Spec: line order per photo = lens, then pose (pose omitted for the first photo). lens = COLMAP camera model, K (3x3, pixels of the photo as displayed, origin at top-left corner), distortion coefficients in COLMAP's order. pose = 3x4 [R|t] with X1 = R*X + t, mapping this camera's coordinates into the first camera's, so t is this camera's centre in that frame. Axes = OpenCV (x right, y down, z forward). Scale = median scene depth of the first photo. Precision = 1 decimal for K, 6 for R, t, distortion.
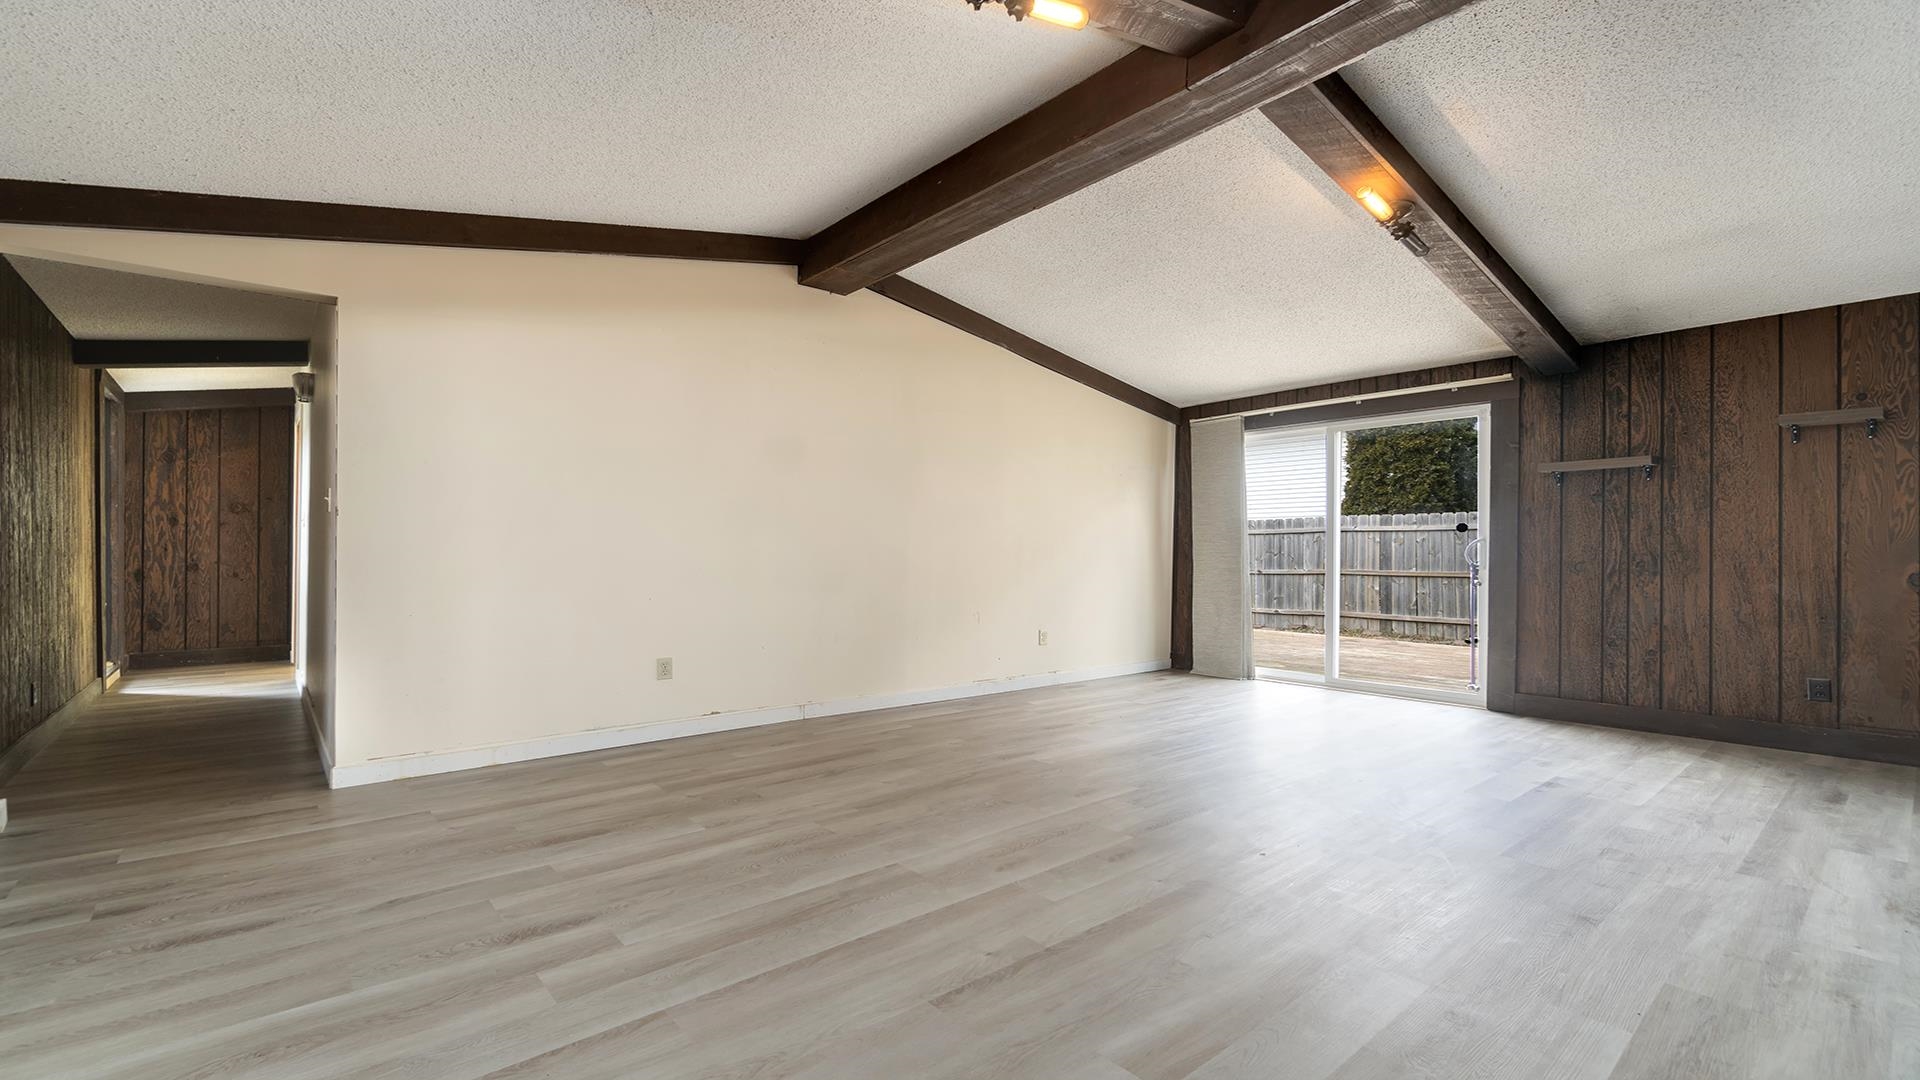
lens RADIAL K [[821.9, 0, 958.6], [0, 821.9, 547.1], [0, 0, 1]] dist [0.000716, -0.000016]
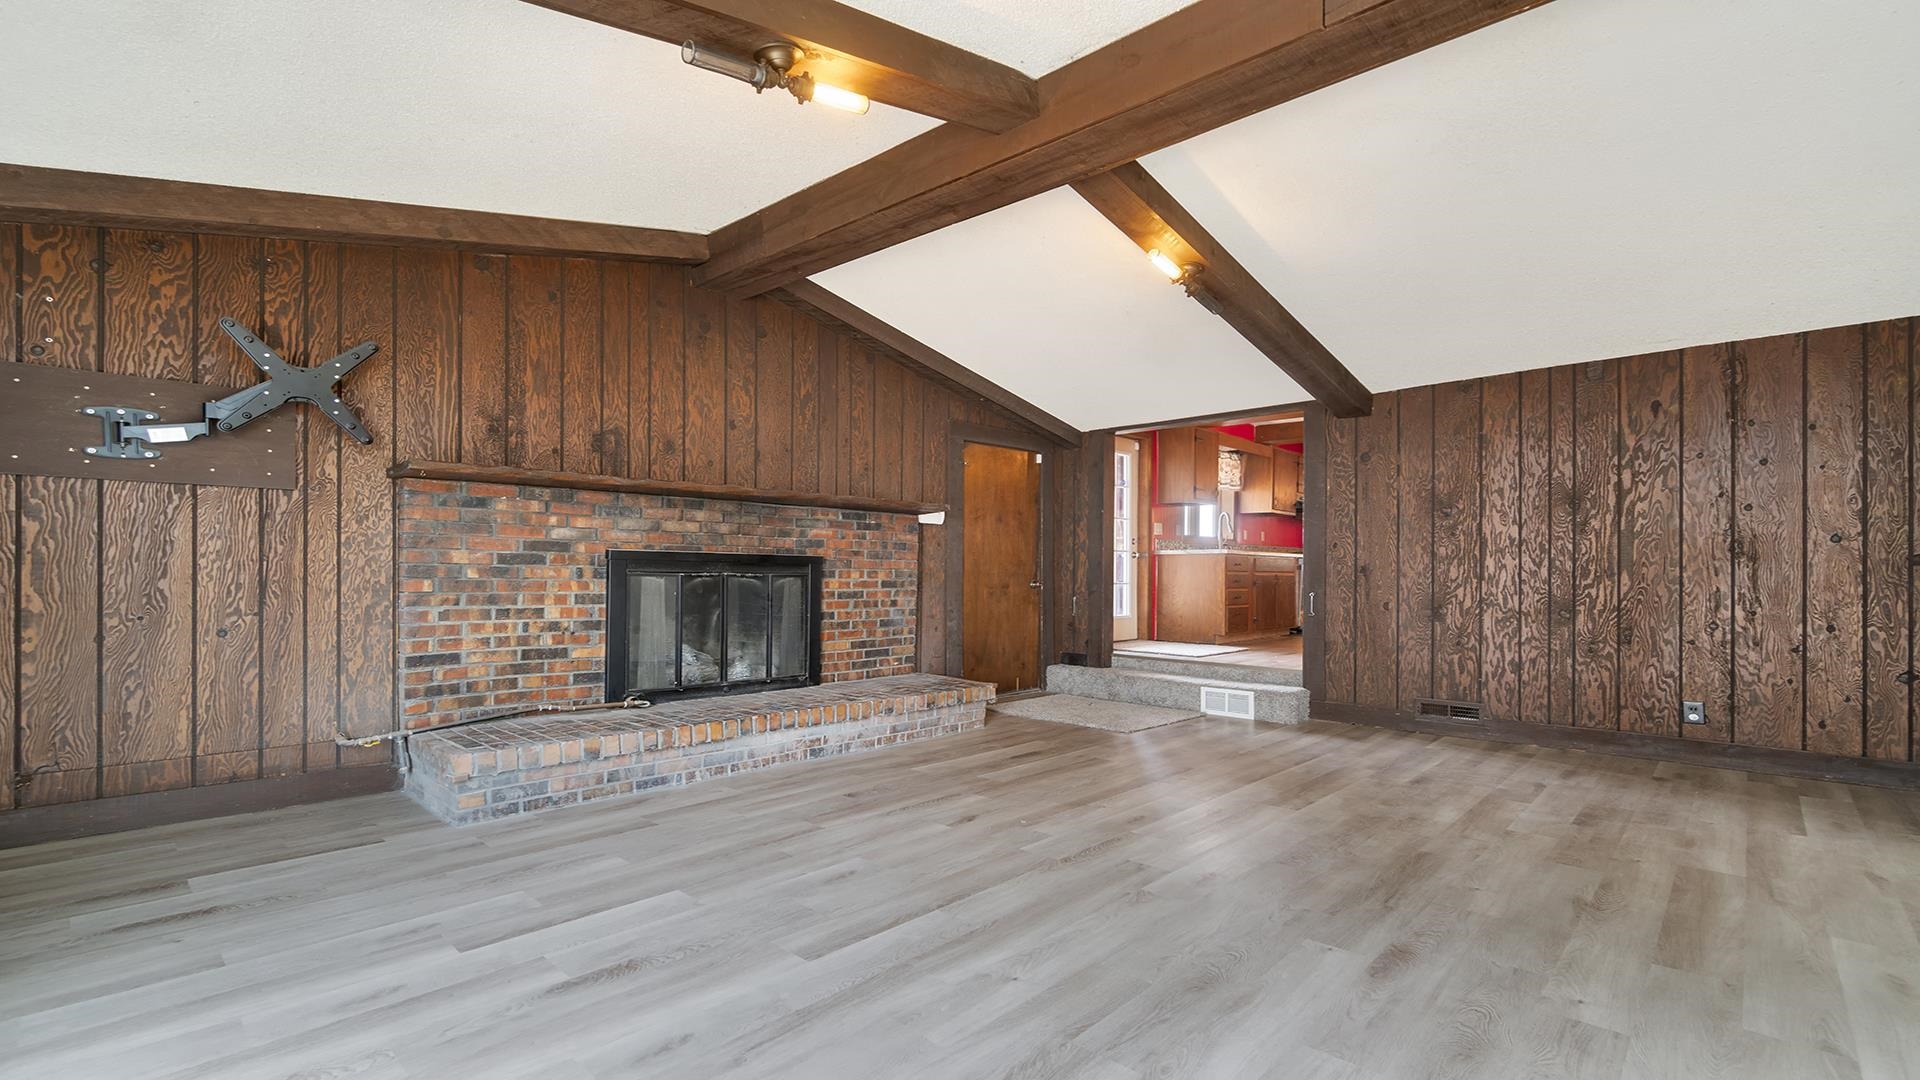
lens RADIAL K [[885.8, 0, 960.0], [0, 885.8, 573.4], [0, 0, 1]] dist [-0.001005, -0.000202]
pose [[-0.992659, -0.010475, -0.120493, 0.531136], [-0.010066, 0.999941, -0.004005, 0.009073], [0.120527, -0.002763, -0.992706, 1.950114]]
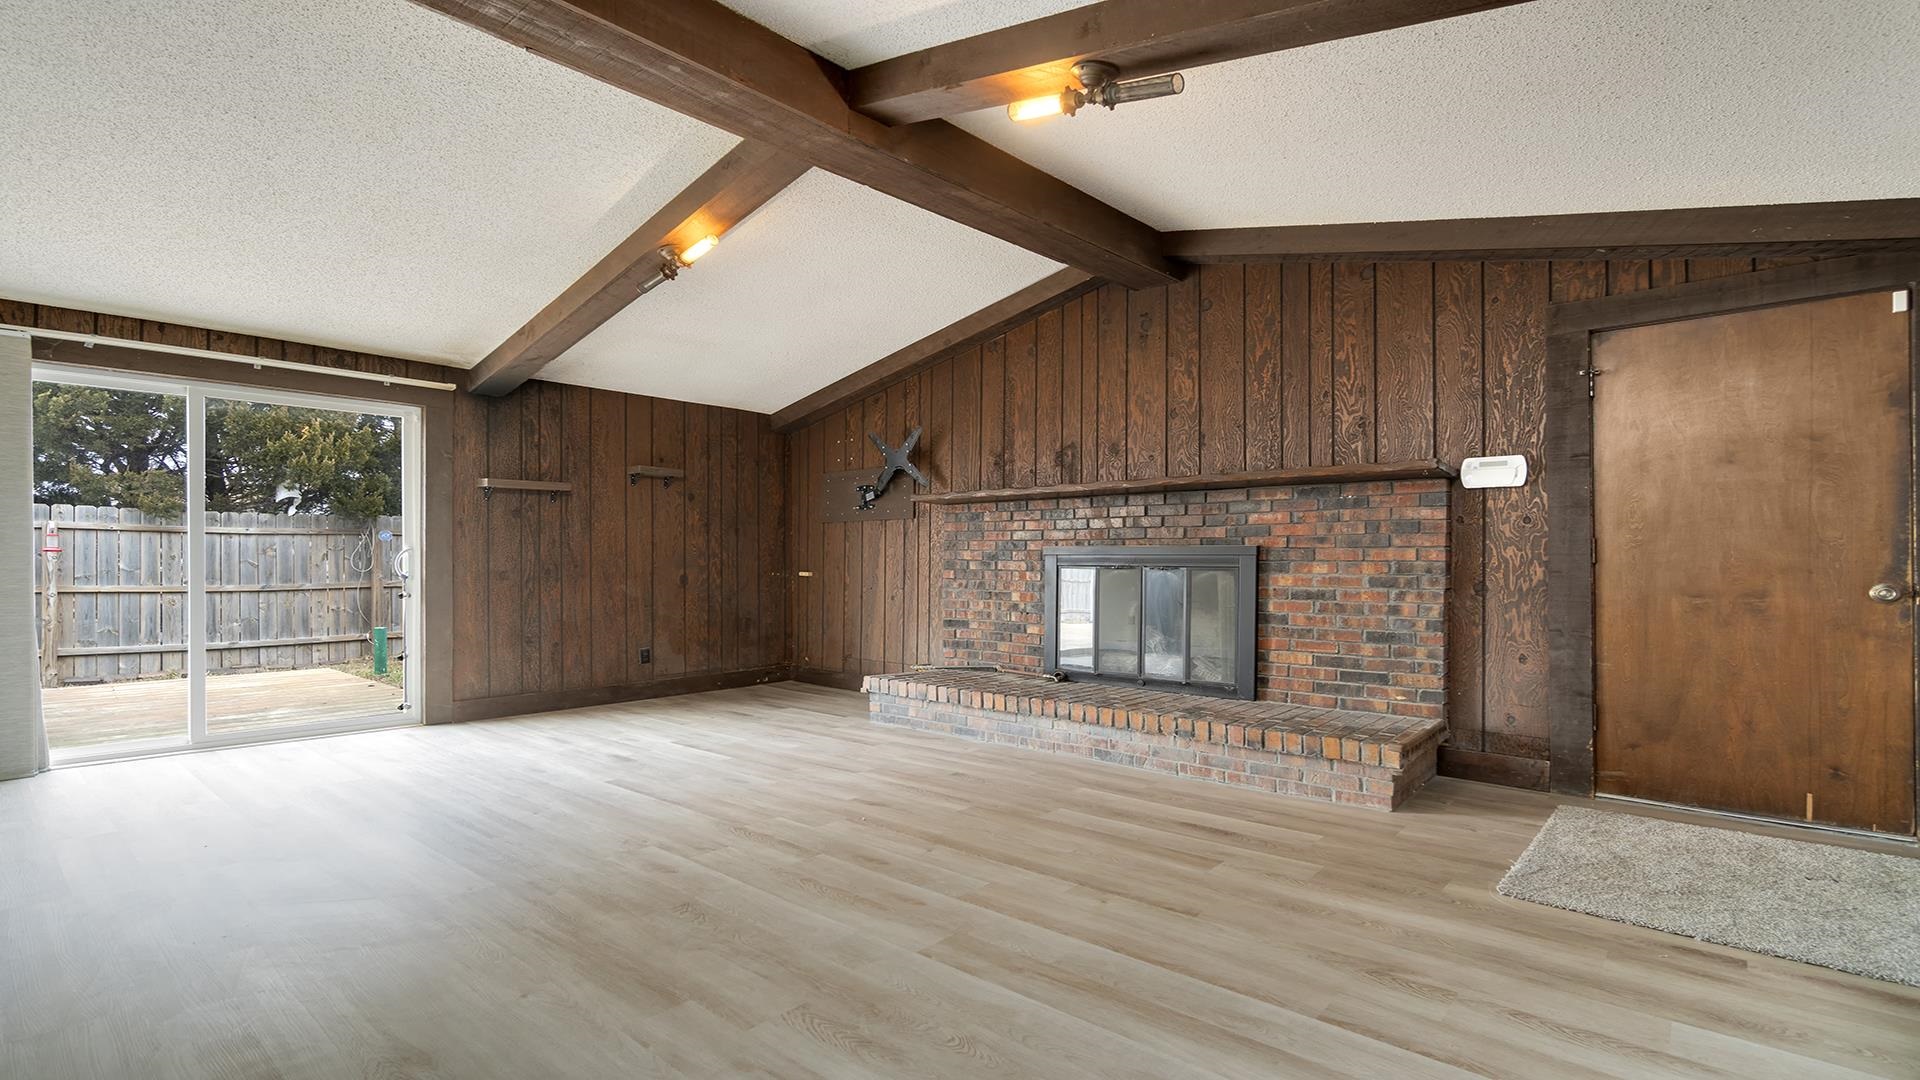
lens RADIAL K [[899.2, 0, 925.1], [0, 899.2, 560.1], [0, 0, 1]] dist [-0.004540, -0.000330]
pose [[-0.118952, -0.001868, 0.992898, -0.790843], [-0.008149, 0.999966, 0.000905, -0.003116], [-0.992867, -0.007984, -0.118964, 0.908936]]
